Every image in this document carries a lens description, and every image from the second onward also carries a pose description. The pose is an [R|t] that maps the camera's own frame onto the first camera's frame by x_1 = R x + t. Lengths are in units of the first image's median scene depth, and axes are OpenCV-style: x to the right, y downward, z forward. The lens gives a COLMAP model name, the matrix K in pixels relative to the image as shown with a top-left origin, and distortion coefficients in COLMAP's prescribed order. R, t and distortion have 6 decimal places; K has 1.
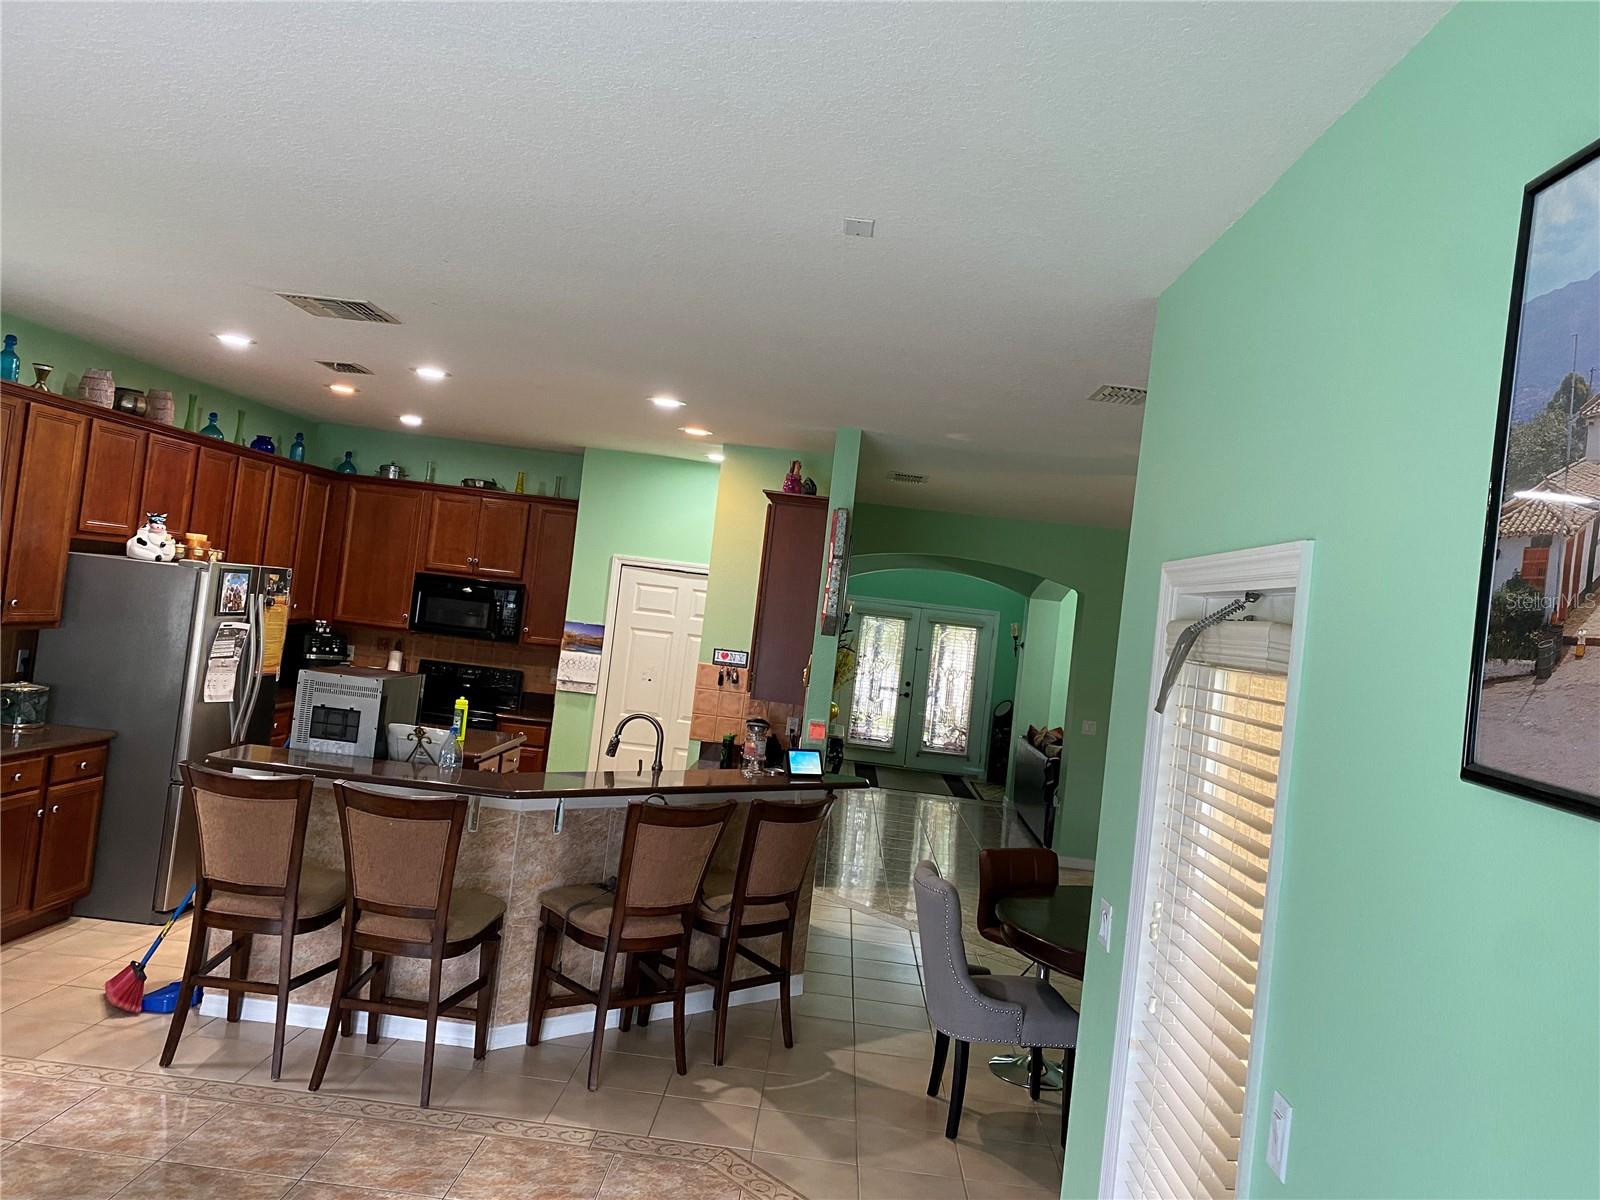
lens RADIAL K [[1199.7, 0, 800.0], [0, 1199.7, 600.0], [0, 0, 1]] dist [0.000579, 0.001142]
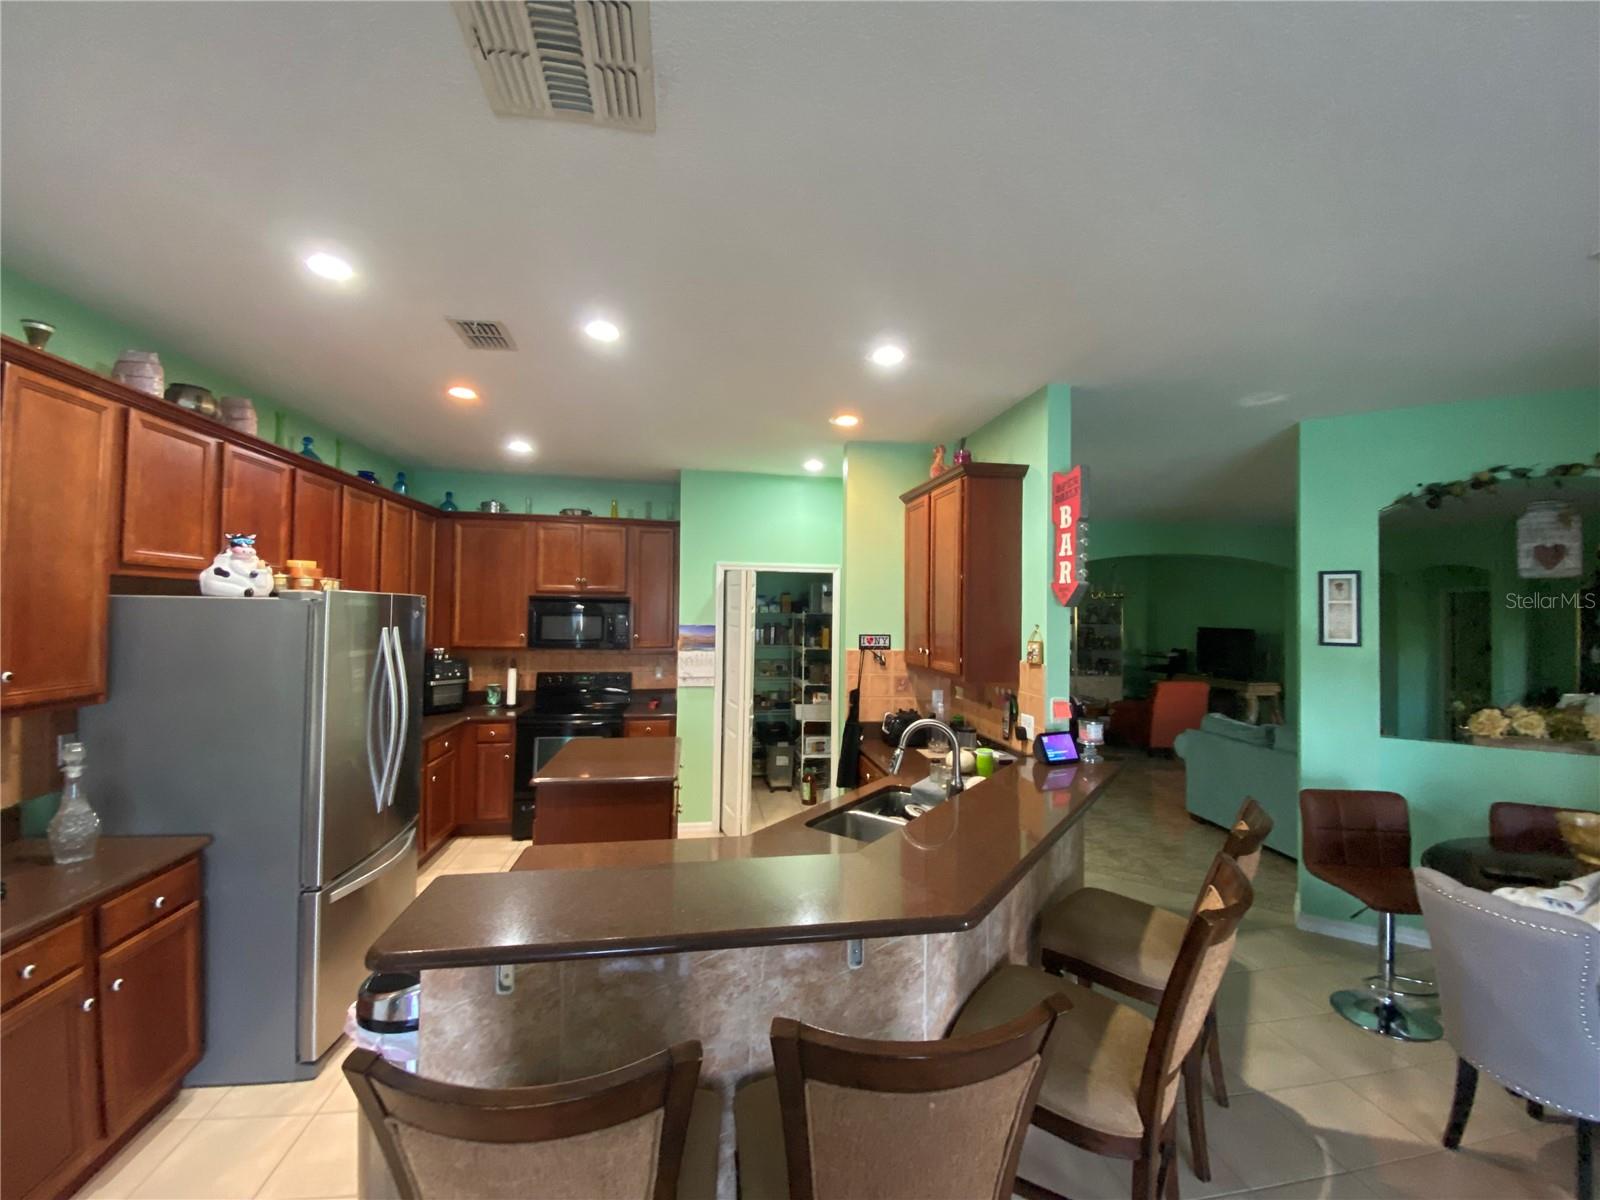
lens RADIAL K [[646.8, 0, 797.6], [0, 646.8, 606.0], [0, 0, 1]] dist [0.017057, -0.019014]
pose [[0.978169, -0.098479, 0.182995, -0.226055], [0.096673, 0.995139, 0.018788, -0.000659], [-0.183956, -0.000687, 0.982934, 0.444237]]
